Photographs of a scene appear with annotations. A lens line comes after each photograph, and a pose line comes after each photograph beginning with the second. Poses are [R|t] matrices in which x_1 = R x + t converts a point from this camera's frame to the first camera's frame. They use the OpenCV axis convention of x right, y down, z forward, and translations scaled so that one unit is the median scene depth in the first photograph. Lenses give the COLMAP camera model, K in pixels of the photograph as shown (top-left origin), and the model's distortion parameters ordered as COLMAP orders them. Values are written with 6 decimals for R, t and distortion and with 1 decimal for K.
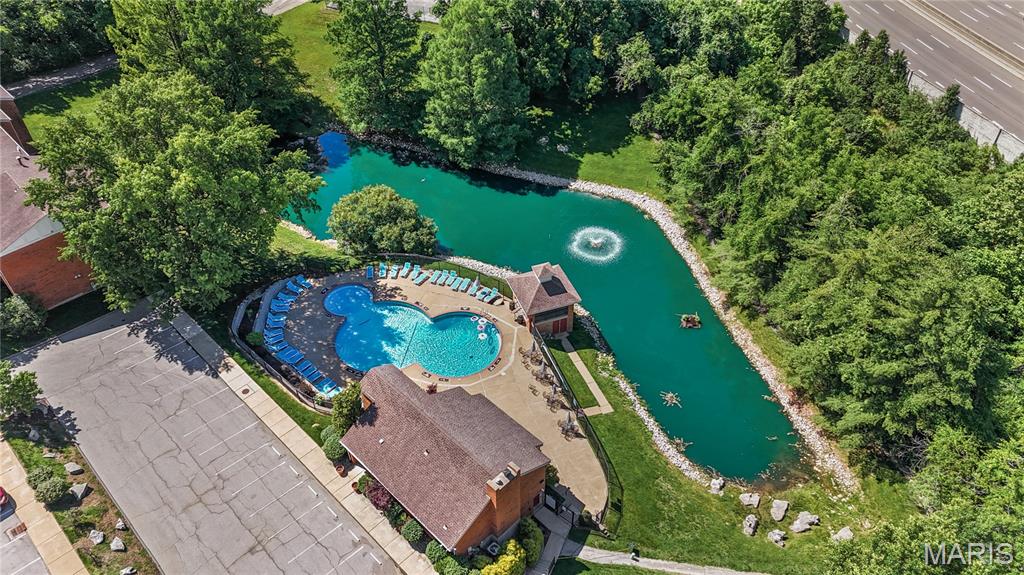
lens RADIAL K [[748.1, 0, 512.0], [0, 748.1, 287.5], [0, 0, 1]] dist [0.093322, -0.091484]
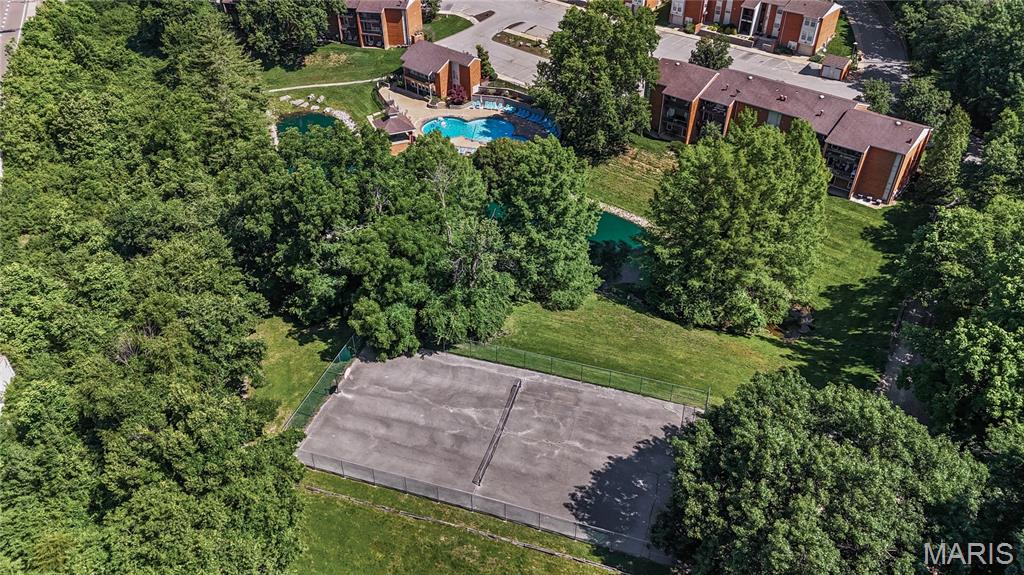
lens RADIAL K [[750.8, 0, 512.0], [0, 750.8, 287.5], [0, 0, 1]] dist [0.049627, -0.004115]
pose [[-0.997467, 0.051375, -0.049187, -0.118085], [-0.038257, 0.195454, 0.979966, -1.580729], [0.059960, 0.979366, -0.192993, 1.691555]]
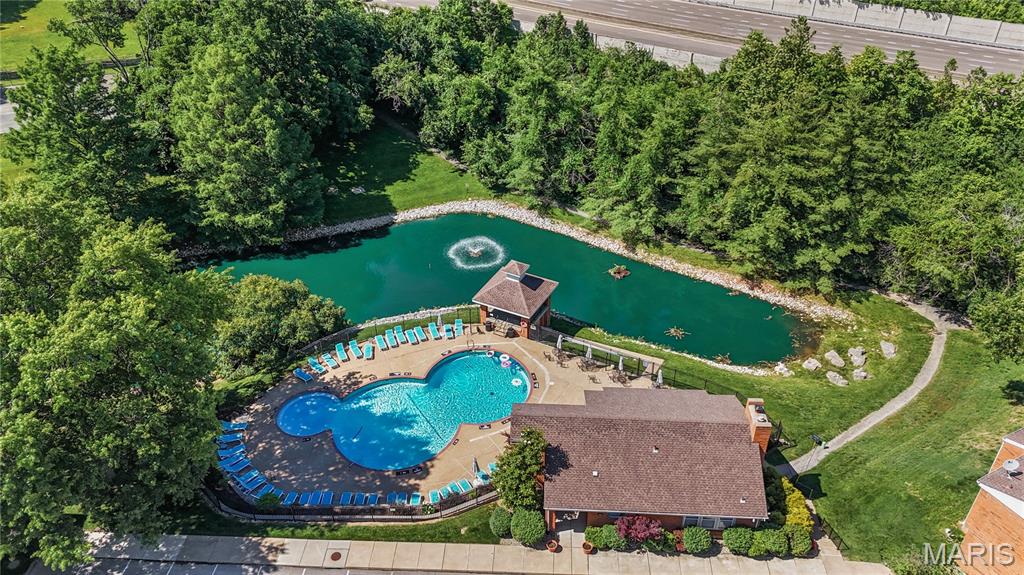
lens RADIAL K [[748.1, 0, 512.0], [0, 748.1, 287.5], [0, 0, 1]] dist [0.093322, -0.091484]
pose [[0.743552, -0.382433, 0.548522, -0.452875], [0.448276, 0.893761, 0.015474, -0.017851], [-0.496165, 0.234384, 0.835993, 0.249076]]
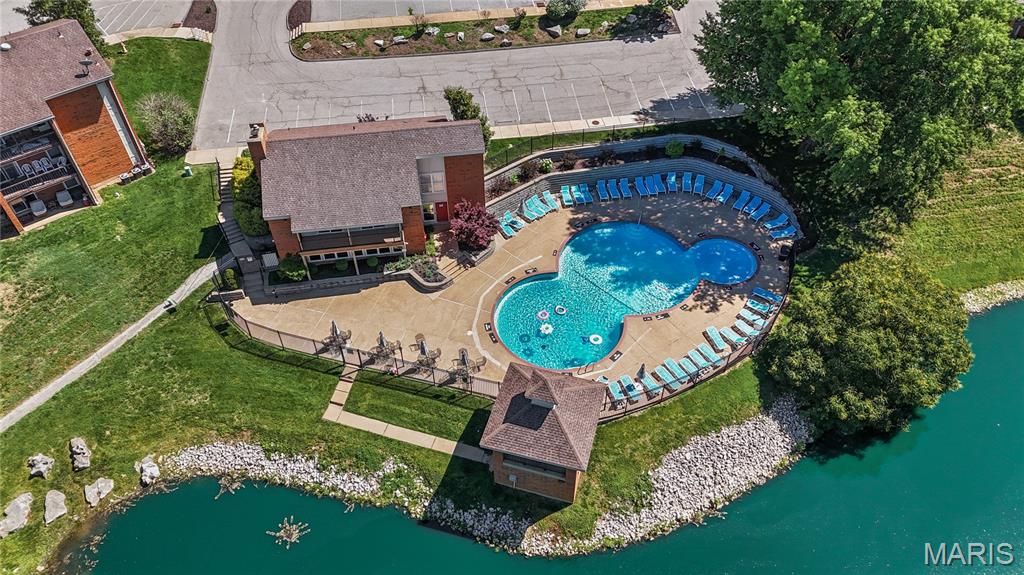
lens RADIAL K [[748.1, 0, 512.0], [0, 748.1, 287.5], [0, 0, 1]] dist [0.093322, -0.091484]
pose [[-0.589941, 0.591740, -0.549376, 0.308637], [-0.527763, 0.232346, 0.816995, -0.464588], [0.611094, 0.771919, 0.175228, 0.812002]]
